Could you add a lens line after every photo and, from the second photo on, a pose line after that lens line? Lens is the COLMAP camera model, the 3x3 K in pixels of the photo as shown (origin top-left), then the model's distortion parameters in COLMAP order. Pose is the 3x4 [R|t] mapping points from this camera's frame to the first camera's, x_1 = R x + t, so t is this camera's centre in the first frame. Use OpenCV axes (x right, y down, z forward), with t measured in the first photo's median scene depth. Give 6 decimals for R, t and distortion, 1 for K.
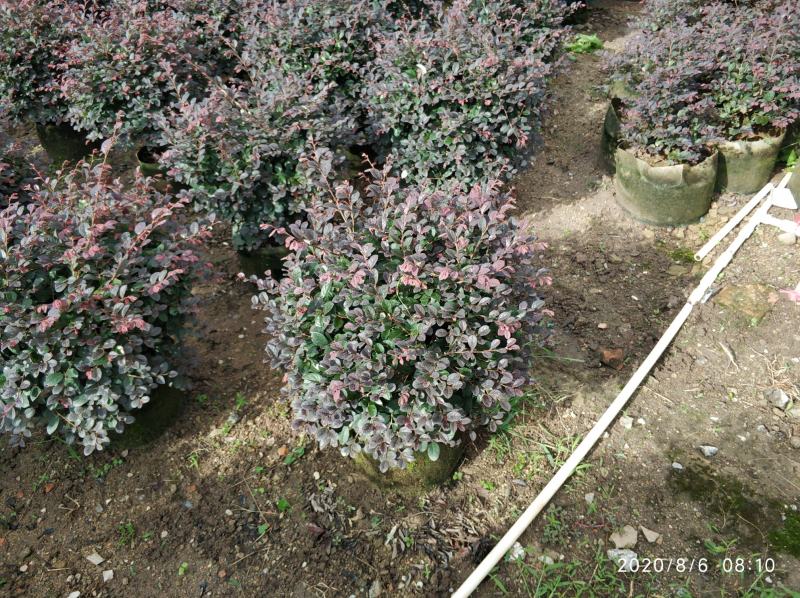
lens RADIAL K [[642.0, 0, 400.0], [0, 642.0, 299.0], [0, 0, 1]] dist [0.063454, -0.211857]
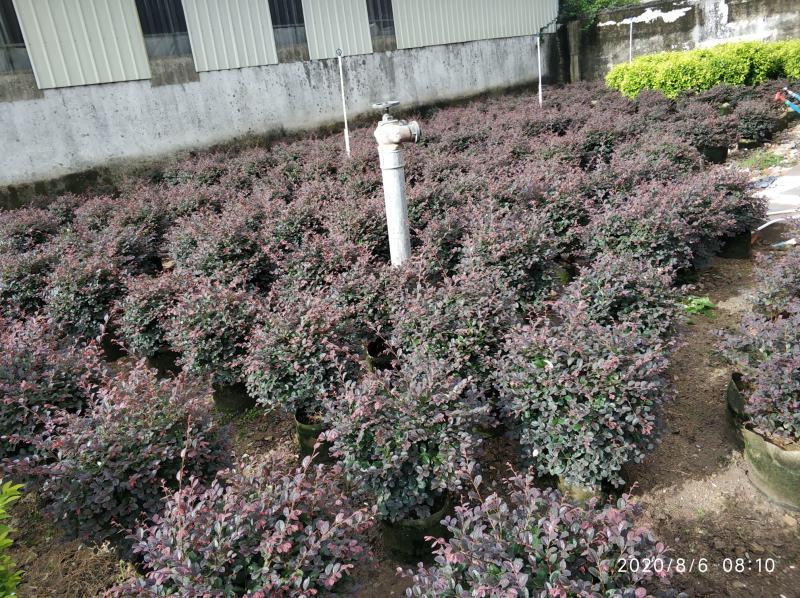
lens RADIAL K [[613.6, 0, 385.3], [0, 613.6, 300.2], [0, 0, 1]] dist [0.006967, -0.053160]
pose [[0.977910, -0.016554, -0.208370, -0.021302], [-0.059860, 0.932930, -0.355048, -0.054439], [0.200272, 0.359677, 0.911330, -0.095768]]
